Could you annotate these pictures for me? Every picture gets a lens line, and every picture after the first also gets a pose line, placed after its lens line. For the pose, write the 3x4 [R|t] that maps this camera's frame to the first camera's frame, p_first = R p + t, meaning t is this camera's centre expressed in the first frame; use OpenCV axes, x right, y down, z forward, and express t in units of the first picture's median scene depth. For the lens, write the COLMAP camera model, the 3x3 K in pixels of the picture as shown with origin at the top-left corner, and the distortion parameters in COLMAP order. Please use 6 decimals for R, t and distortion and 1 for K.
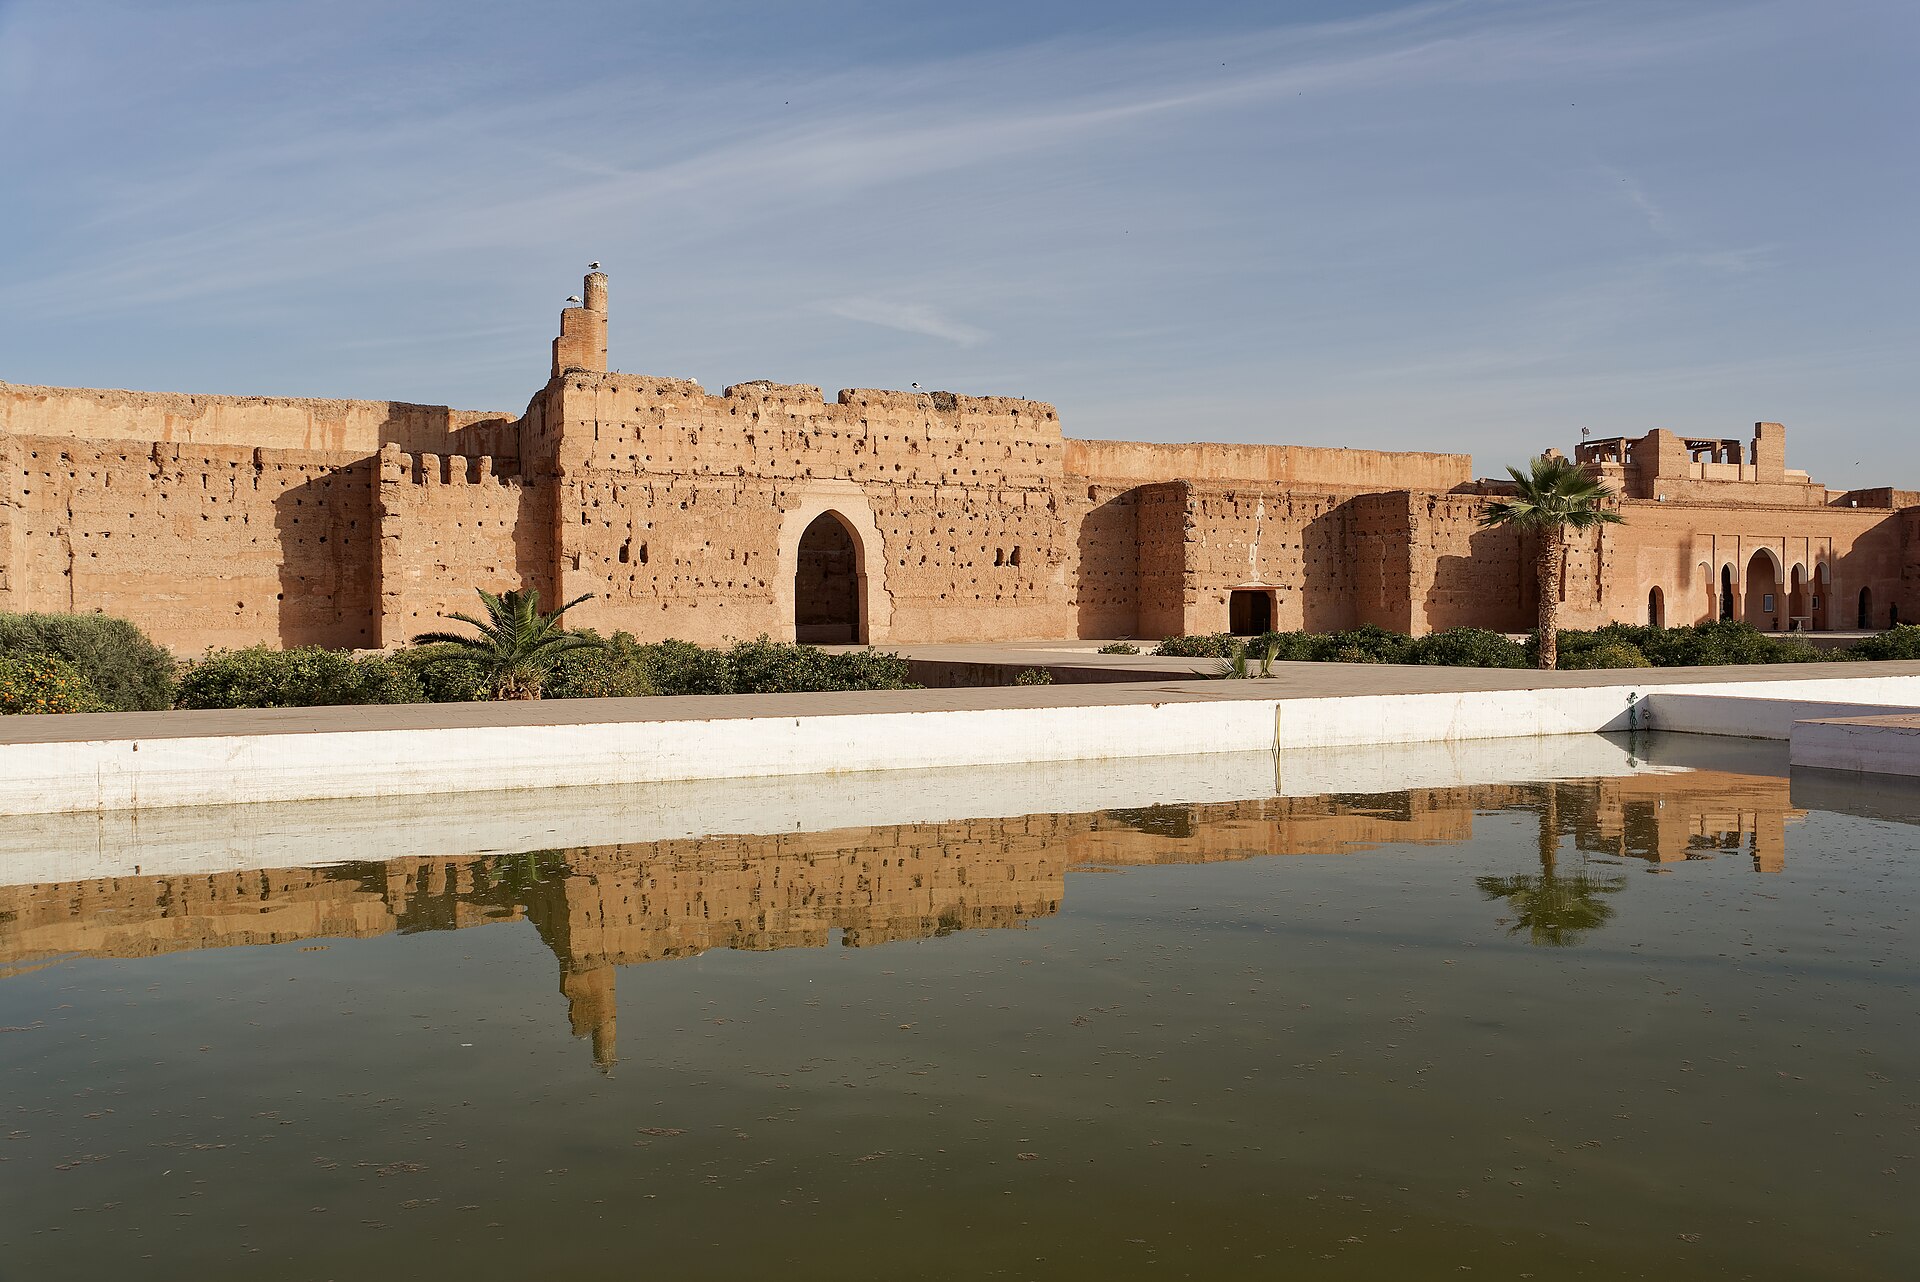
lens RADIAL K [[1557.6, 0, 960.0], [0, 1557.6, 641.0], [0, 0, 1]] dist [-0.006660, 0.014333]
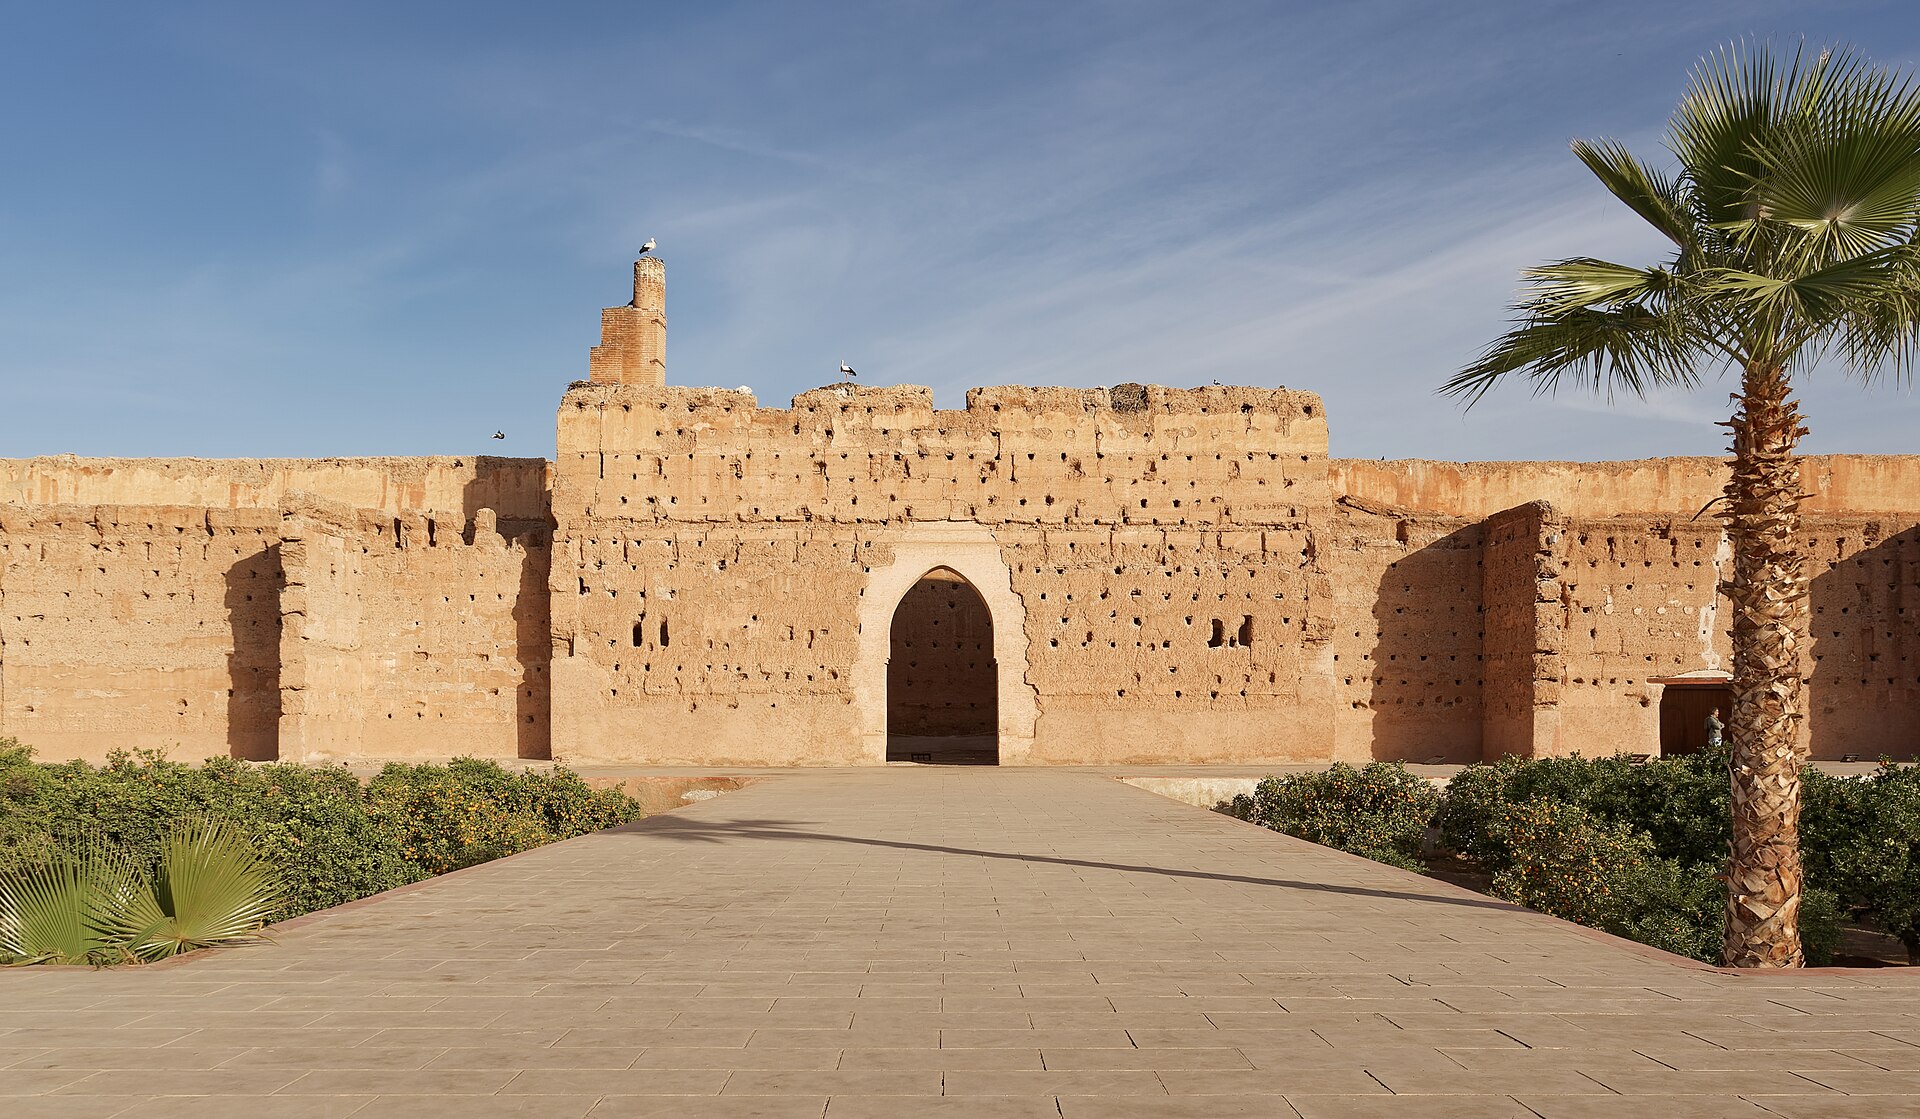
lens RADIAL K [[1521.5, 0, 935.4], [0, 1521.5, 736.6], [0, 0, 1]] dist [-0.014180, 0.045837]
pose [[0.903528, 0.010083, -0.428410, 0.199157], [-0.013471, 0.999897, -0.004877, -0.006362], [0.428317, 0.010177, 0.903571, 0.397129]]
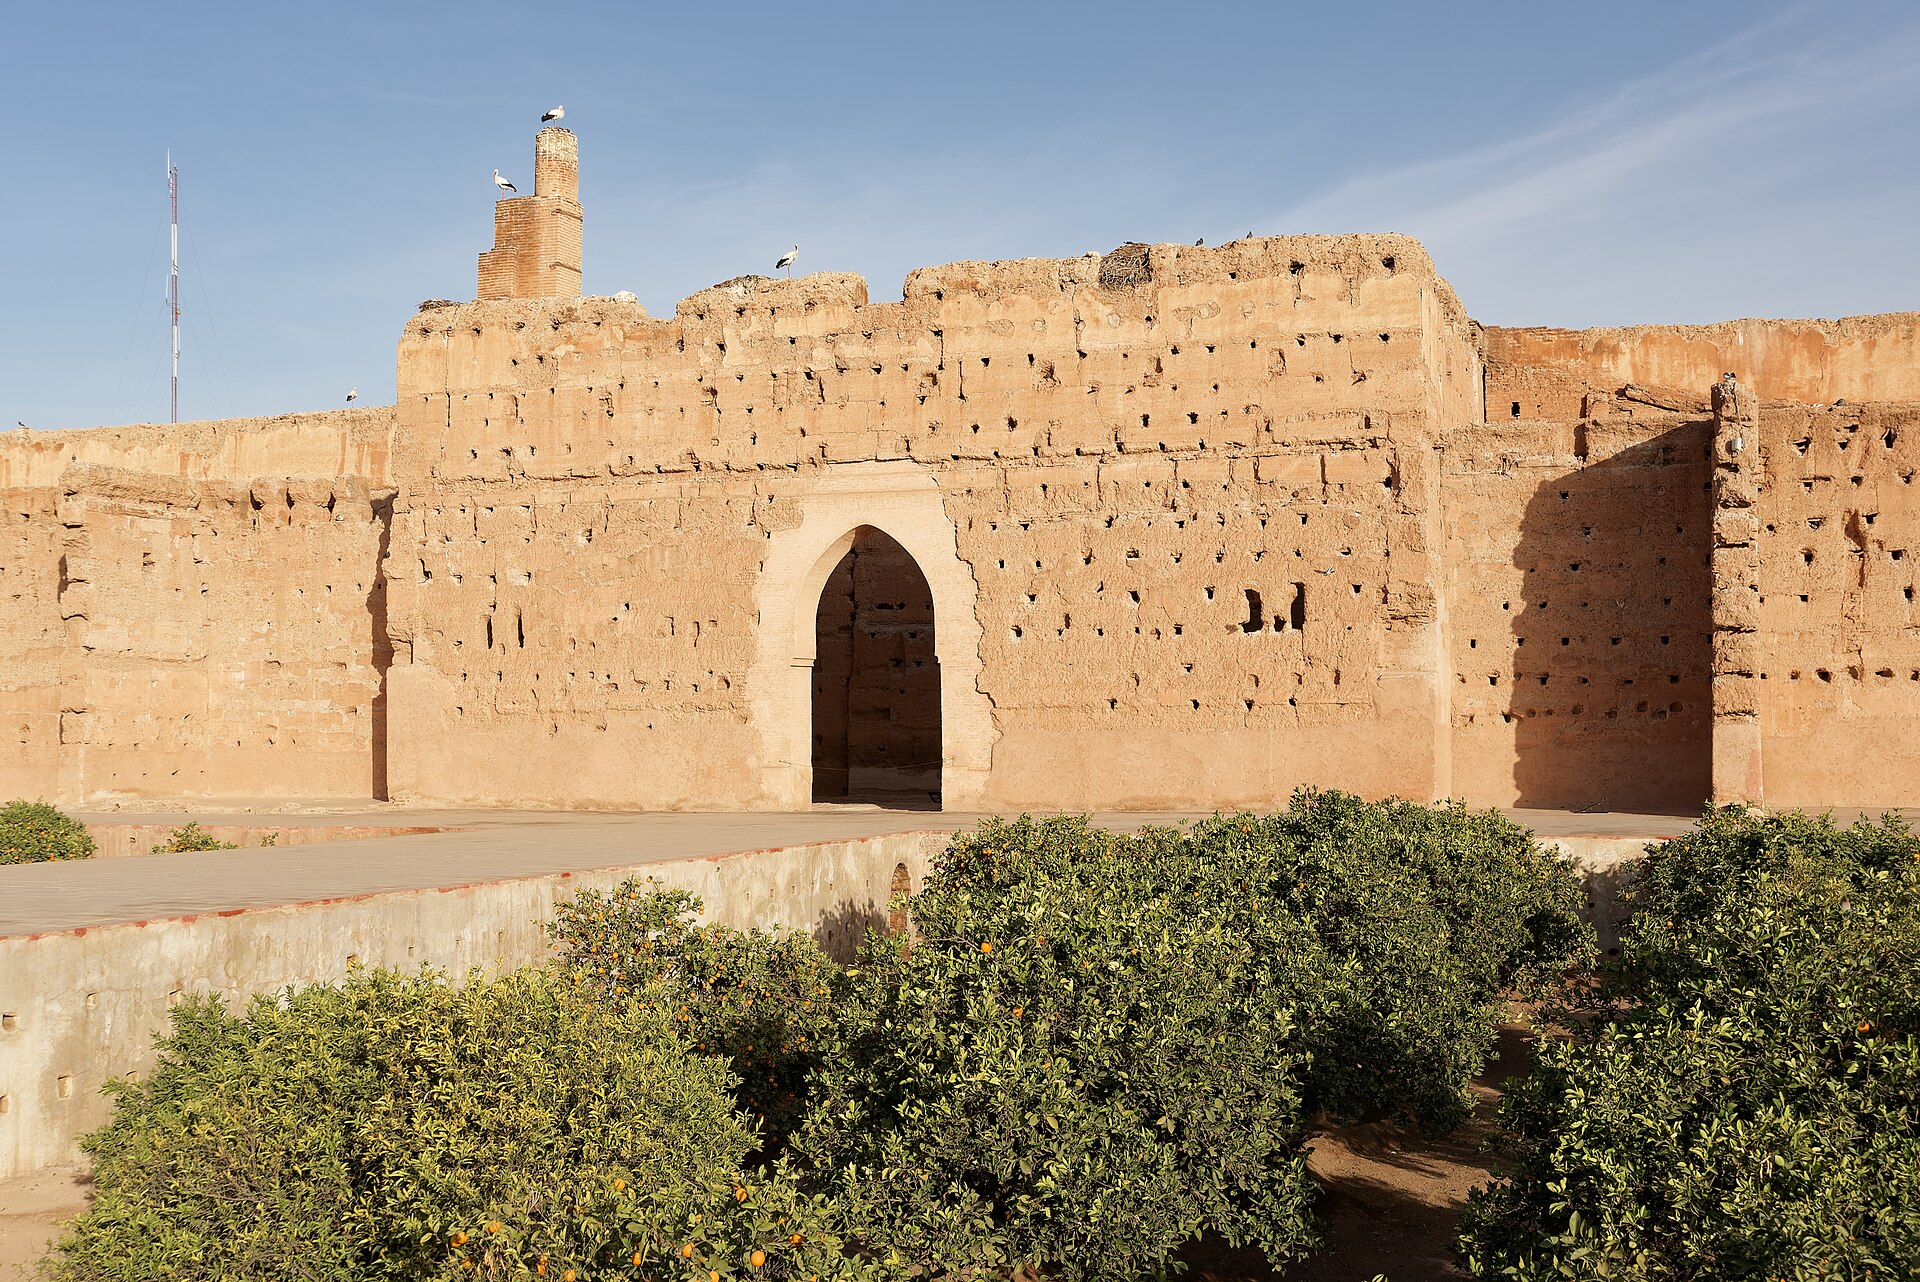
lens RADIAL K [[2161.2, 0, 968.9], [0, 2161.2, 684.0], [0, 0, 1]] dist [-0.002521, 0.023331]
pose [[0.713143, -0.016895, -0.700815, 0.400894], [-0.010210, 0.999353, -0.034482, -0.013153], [0.700944, 0.031746, 0.712510, 0.549442]]
